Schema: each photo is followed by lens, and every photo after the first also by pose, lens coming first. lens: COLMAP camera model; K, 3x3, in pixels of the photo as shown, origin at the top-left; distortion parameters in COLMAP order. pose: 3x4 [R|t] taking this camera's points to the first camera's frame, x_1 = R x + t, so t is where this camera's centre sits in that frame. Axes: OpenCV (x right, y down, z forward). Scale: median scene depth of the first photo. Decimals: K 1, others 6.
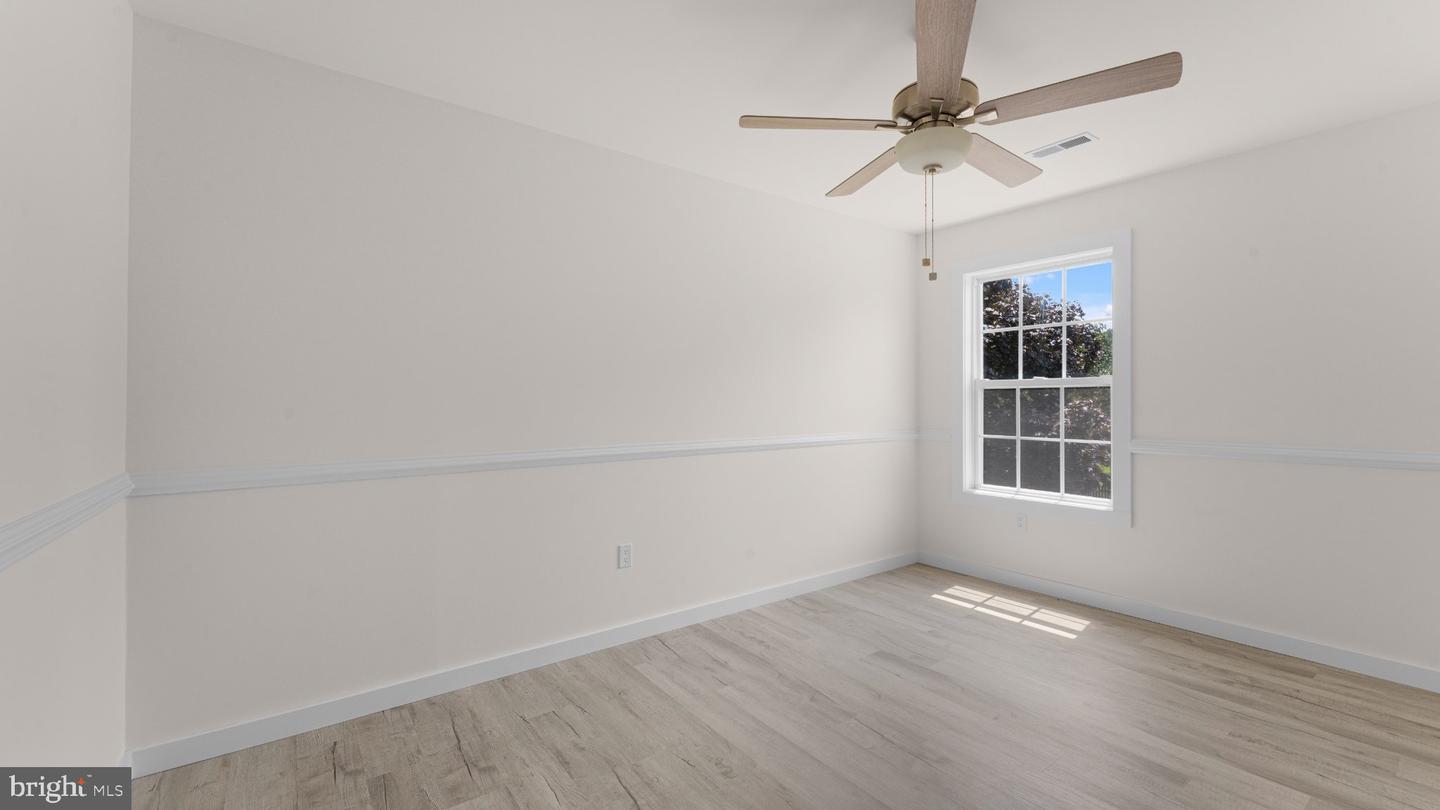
lens RADIAL K [[576.7, 0, 710.4], [0, 576.7, 400.4], [0, 0, 1]] dist [0.000755, 0.000052]
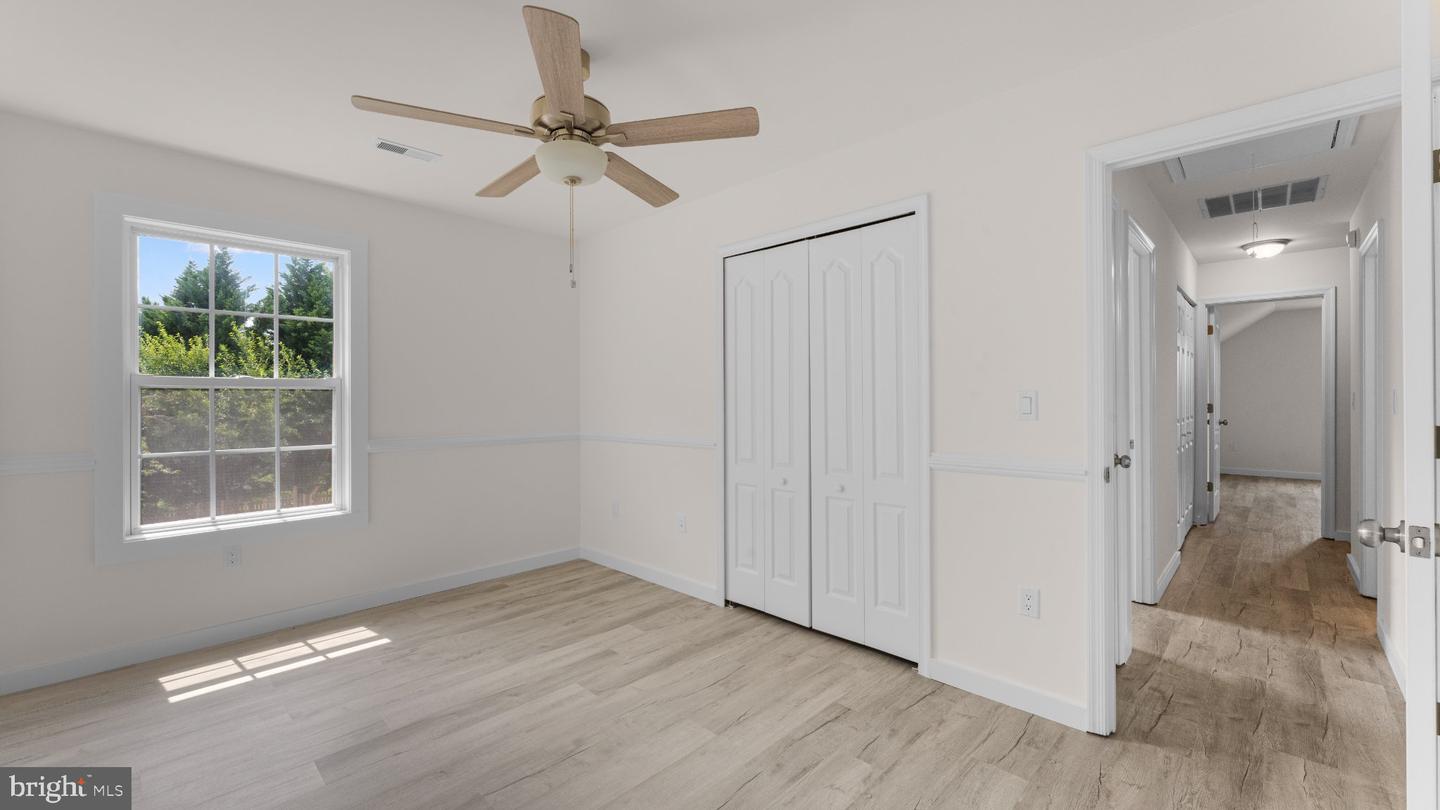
lens RADIAL K [[576.7, 0, 710.4], [0, 576.7, 400.4], [0, 0, 1]] dist [0.000755, 0.000052]
pose [[-0.153003, -0.002282, 0.988223, -0.439003], [0.006279, 0.999975, 0.003281, -0.004950], [-0.988206, 0.006707, -0.152985, 0.592507]]
